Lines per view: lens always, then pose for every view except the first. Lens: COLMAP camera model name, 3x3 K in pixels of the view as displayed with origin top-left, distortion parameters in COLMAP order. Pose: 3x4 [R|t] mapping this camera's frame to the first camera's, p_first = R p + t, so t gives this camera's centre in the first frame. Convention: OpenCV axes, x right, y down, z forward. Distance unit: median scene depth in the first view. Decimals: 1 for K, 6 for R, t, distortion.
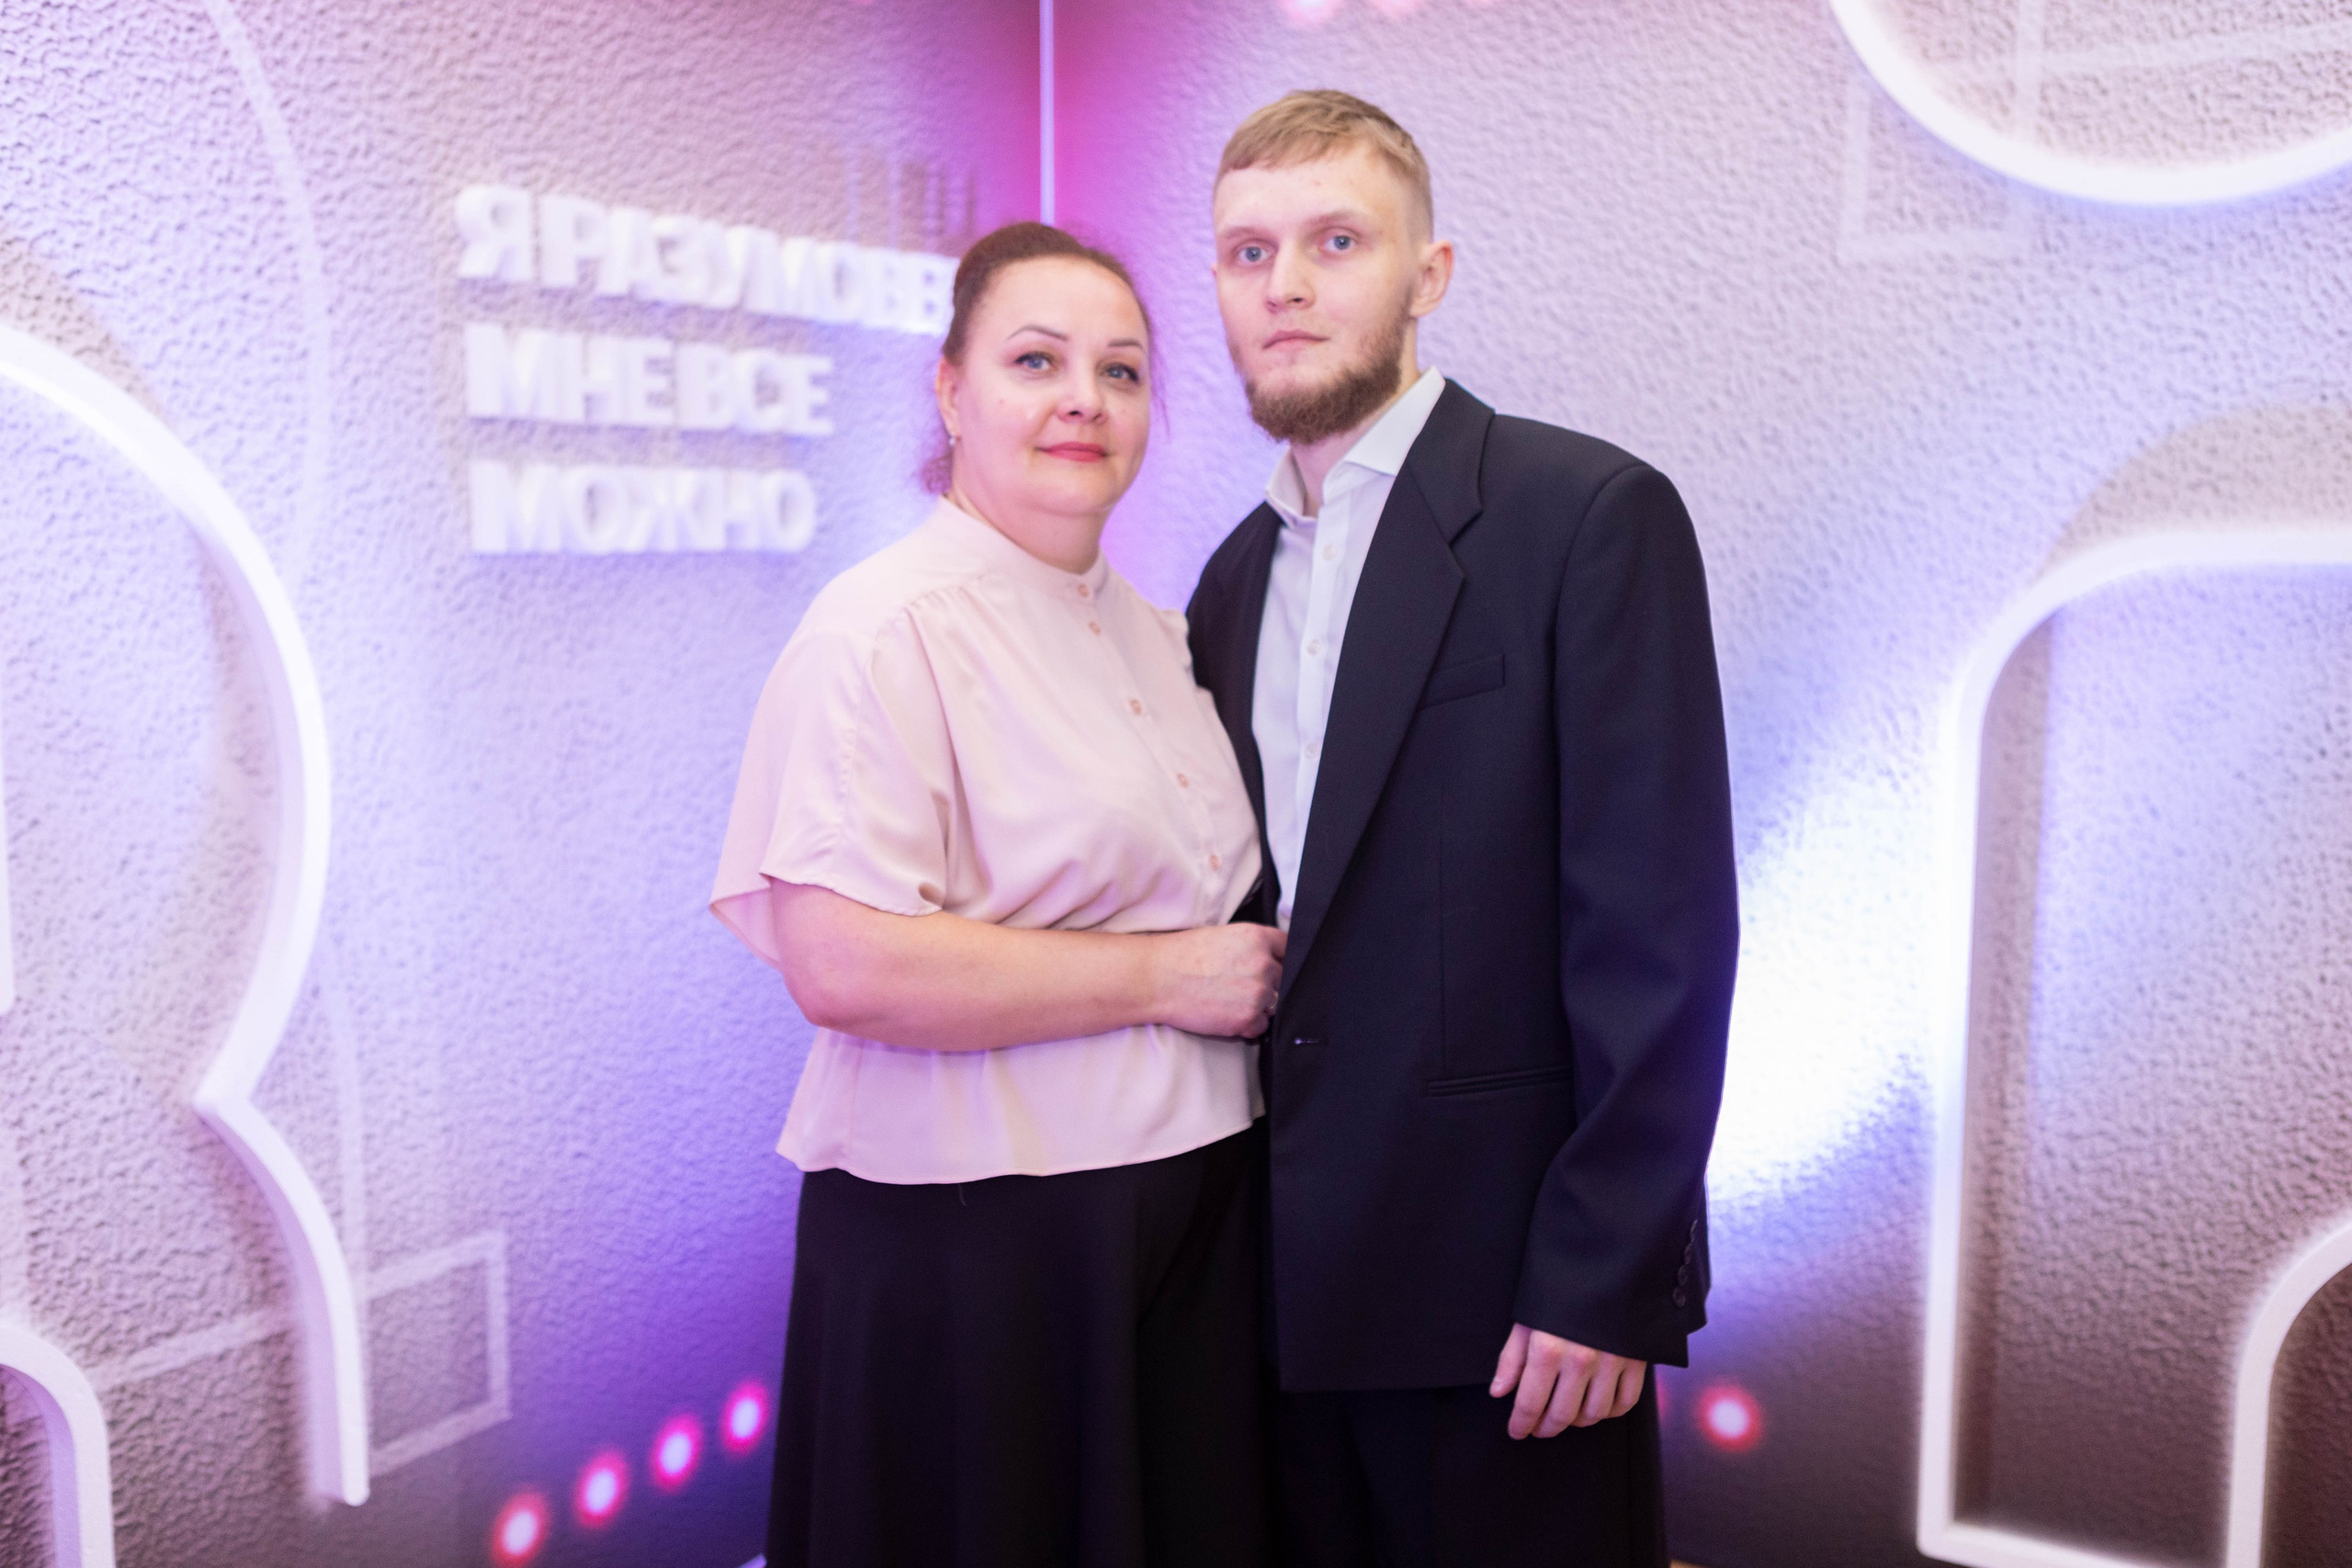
lens RADIAL K [[2236.4, 0, 1176.0], [0, 2236.4, 784.0], [0, 0, 1]] dist [0.022385, -0.015797]
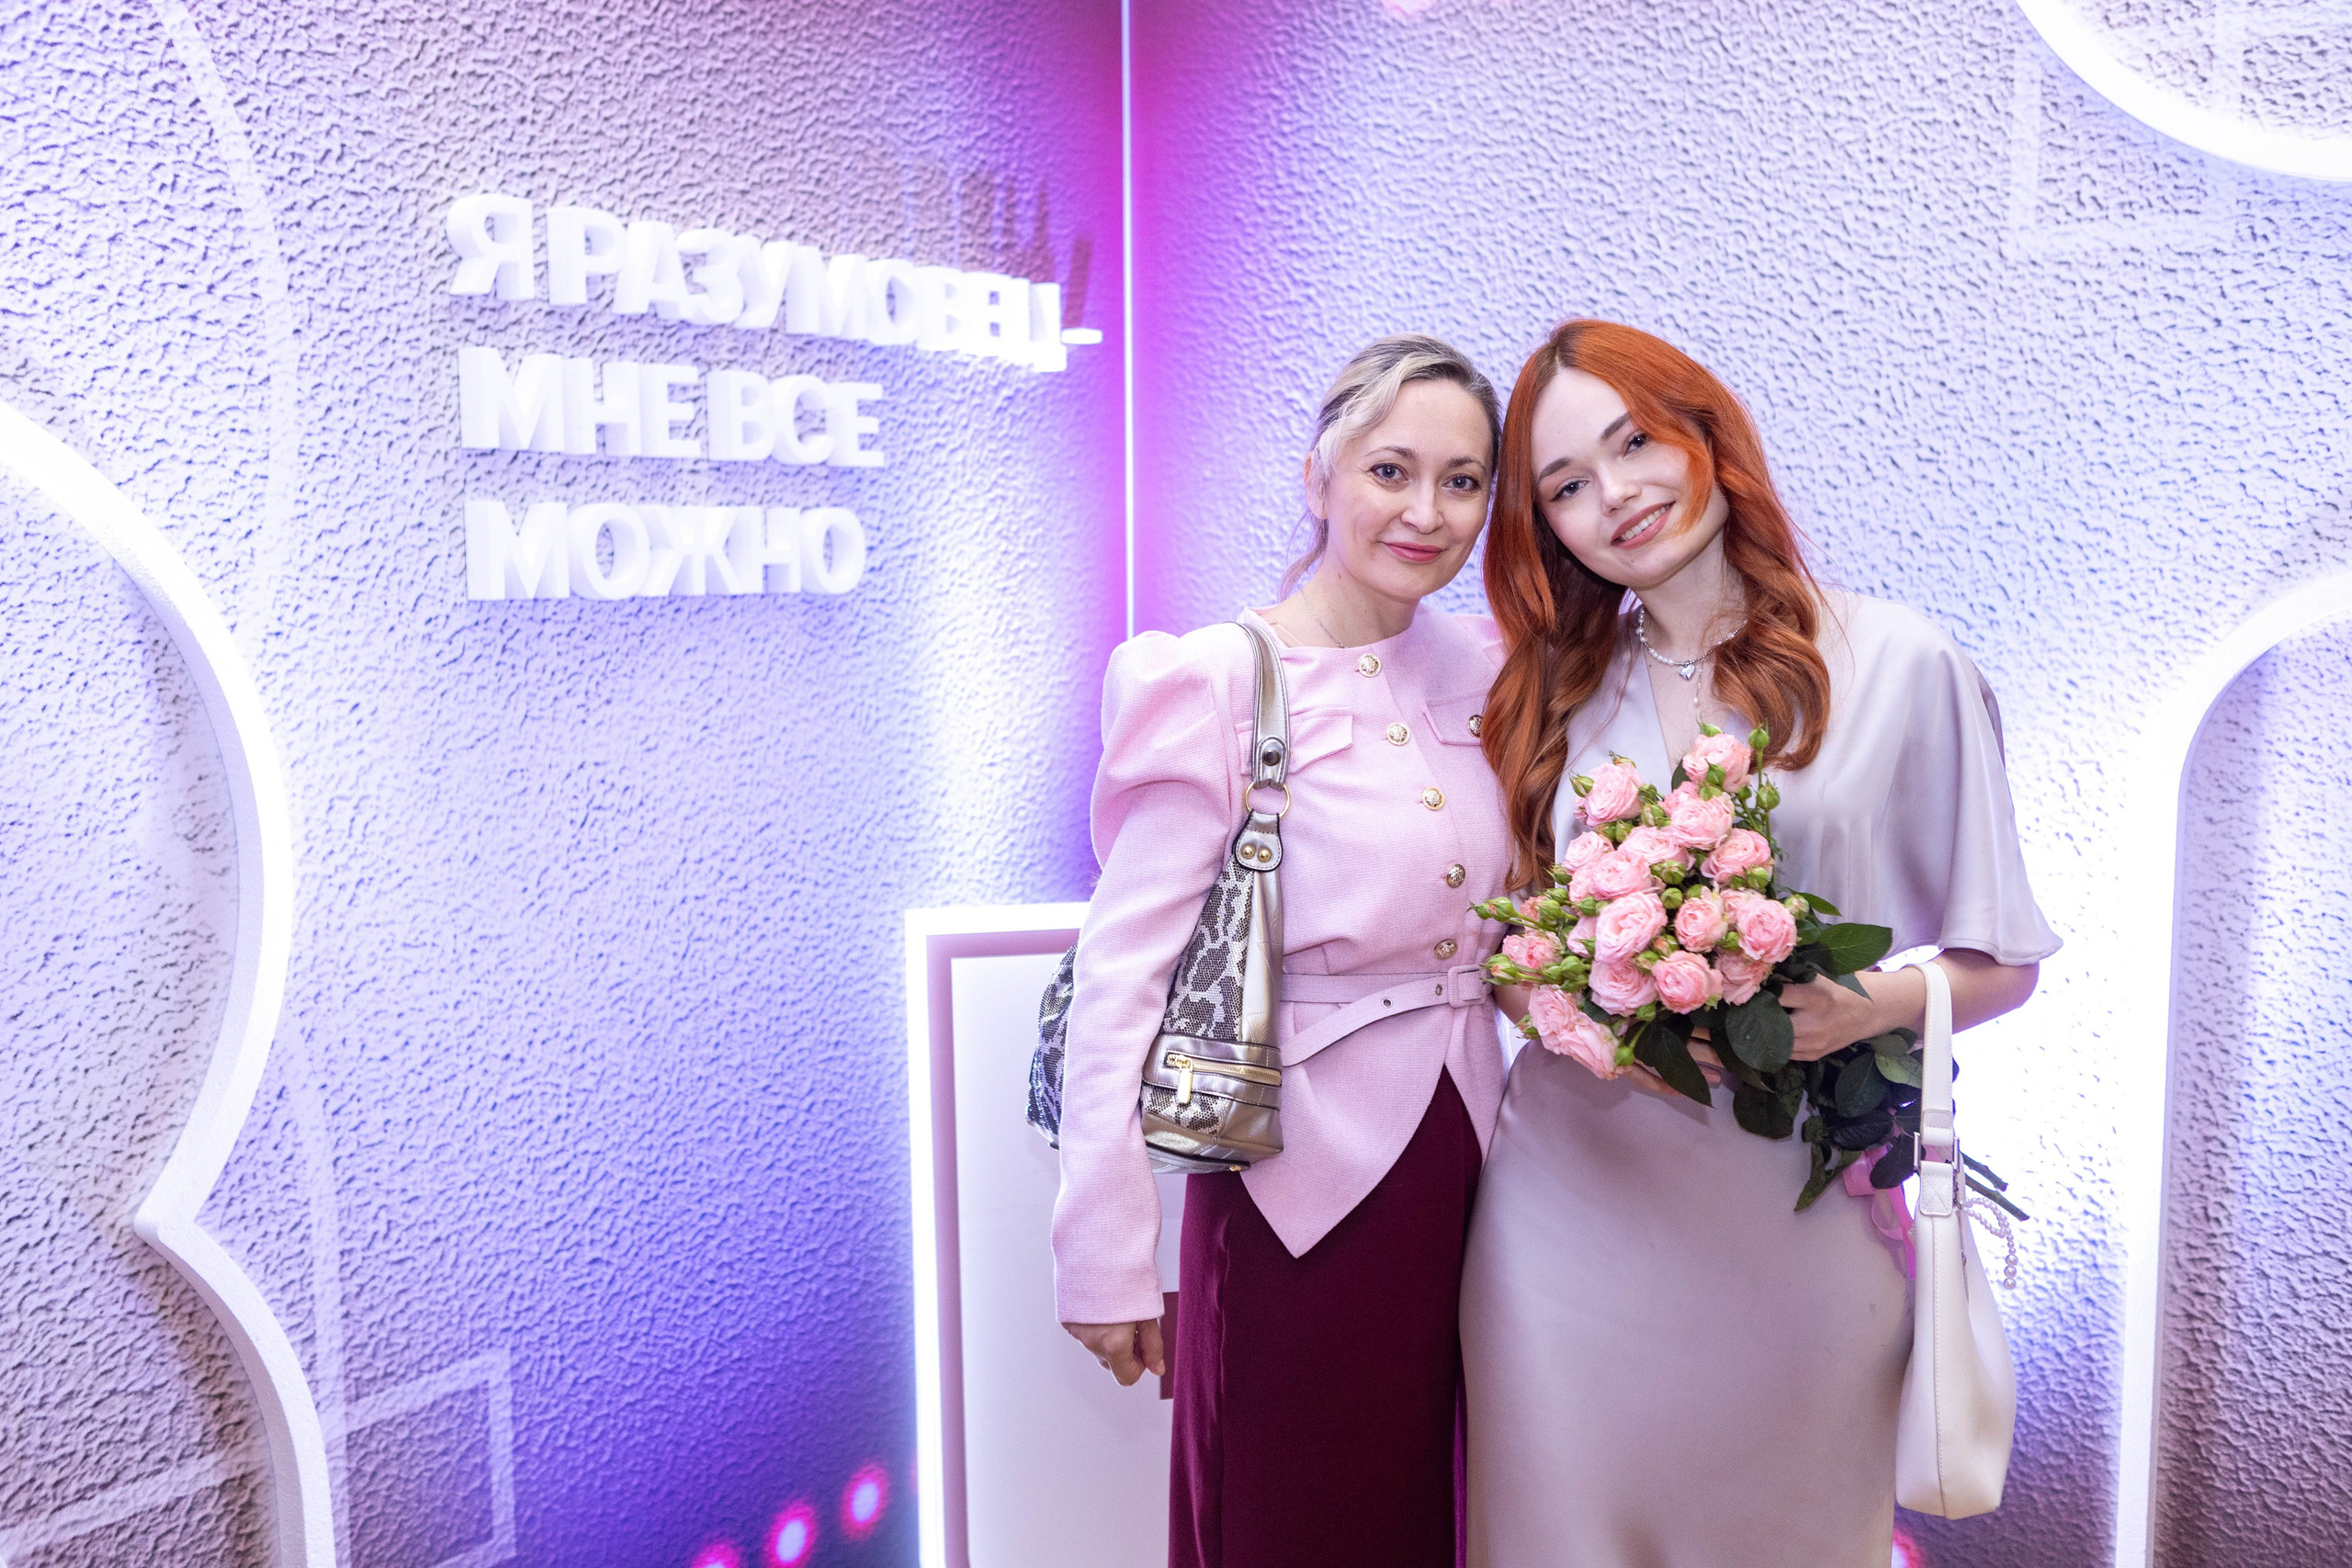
lens RADIAL K [[2163.1, 0, 1172.8], [0, 2163.1, 779.3], [0, 0, 1]] dist [0.016867, -0.010872]
pose [[0.998141, -0.002699, -0.060889, 0.021182], [0.001878, 0.999907, -0.013542, -0.017976], [0.060920, 0.013402, 0.998053, 0.141114]]
